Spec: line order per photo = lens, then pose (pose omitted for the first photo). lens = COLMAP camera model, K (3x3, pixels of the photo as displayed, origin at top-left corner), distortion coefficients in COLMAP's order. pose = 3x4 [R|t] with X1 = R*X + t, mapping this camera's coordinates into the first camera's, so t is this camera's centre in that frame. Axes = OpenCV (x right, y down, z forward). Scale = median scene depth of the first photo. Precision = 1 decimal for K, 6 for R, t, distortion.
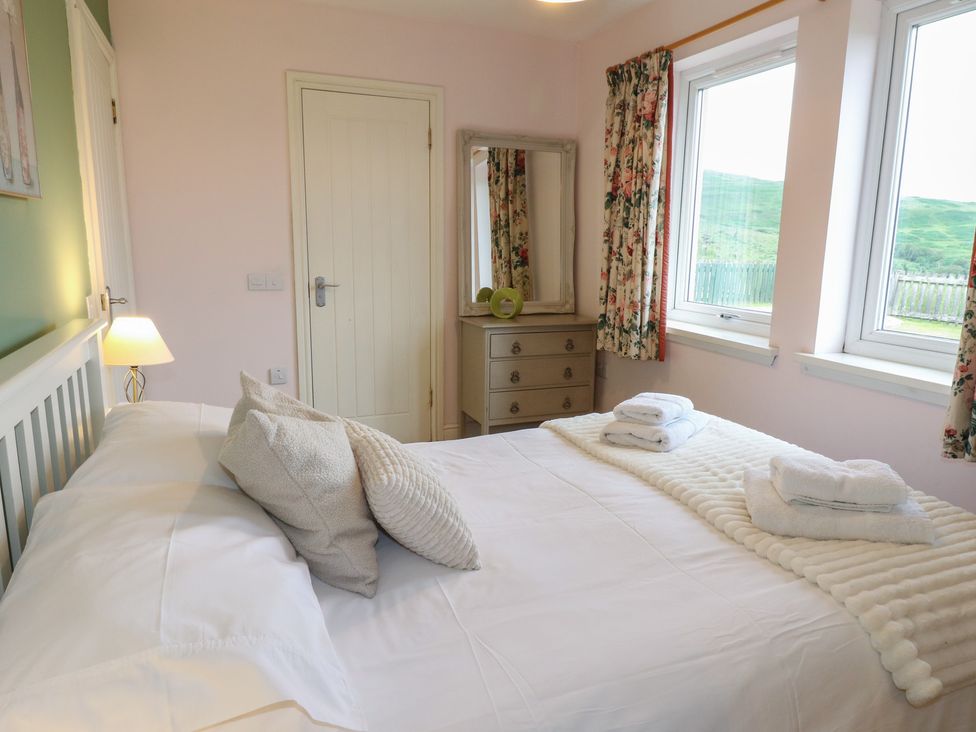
lens RADIAL K [[662.2, 0, 504.7], [0, 662.2, 363.4], [0, 0, 1]] dist [0.003006, -0.000639]
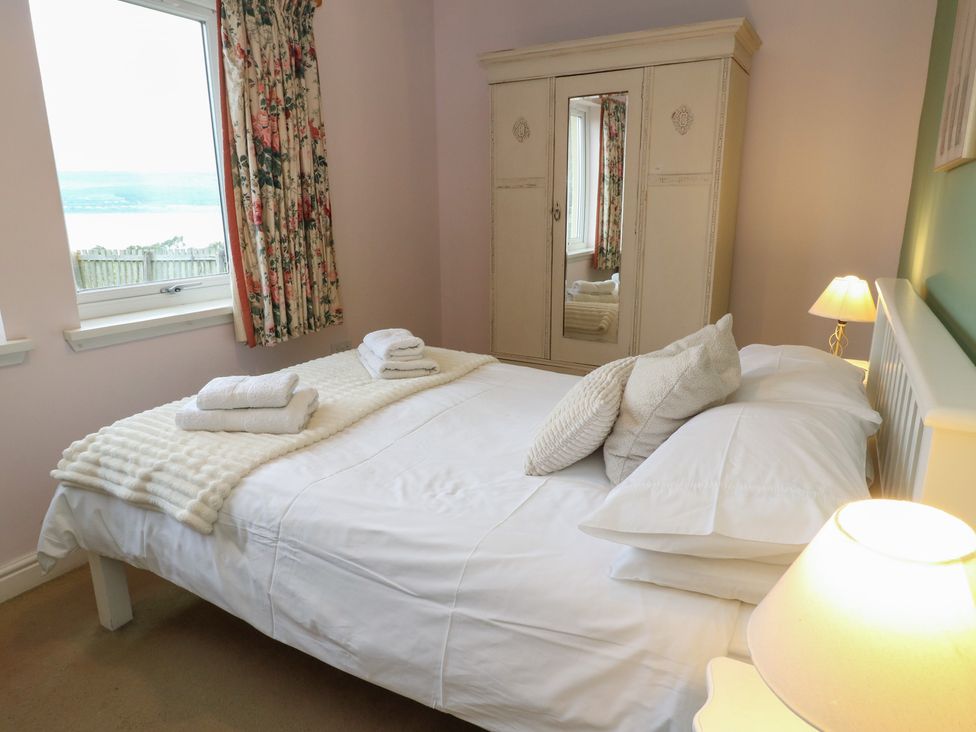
lens RADIAL K [[629.7, 0, 472.5], [0, 629.7, 366.4], [0, 0, 1]] dist [0.002699, -0.021168]
pose [[-0.603542, -0.207094, 0.769967, -0.639226], [0.148084, 0.919765, 0.363461, -0.238974], [-0.783459, 0.333384, -0.524450, 1.254996]]
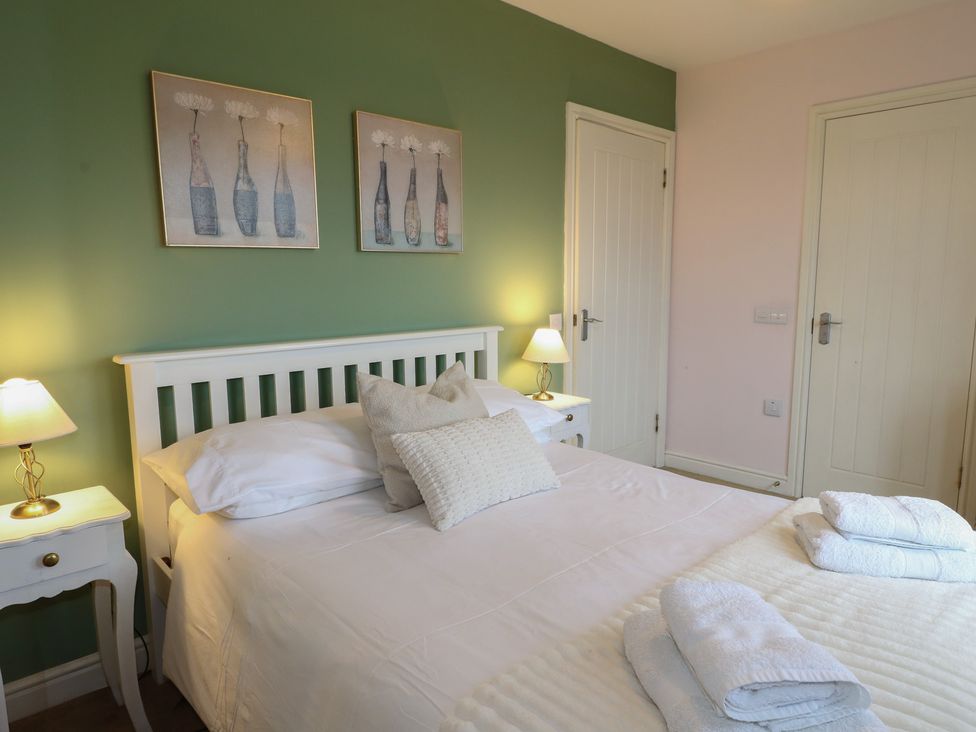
lens RADIAL K [[629.7, 0, 472.5], [0, 629.7, 366.4], [0, 0, 1]] dist [0.002699, -0.021168]
pose [[0.329654, 0.118885, -0.936587, 0.684124], [-0.163955, 0.984175, 0.067218, -0.055878], [0.929756, 0.131399, 0.343929, 0.392555]]
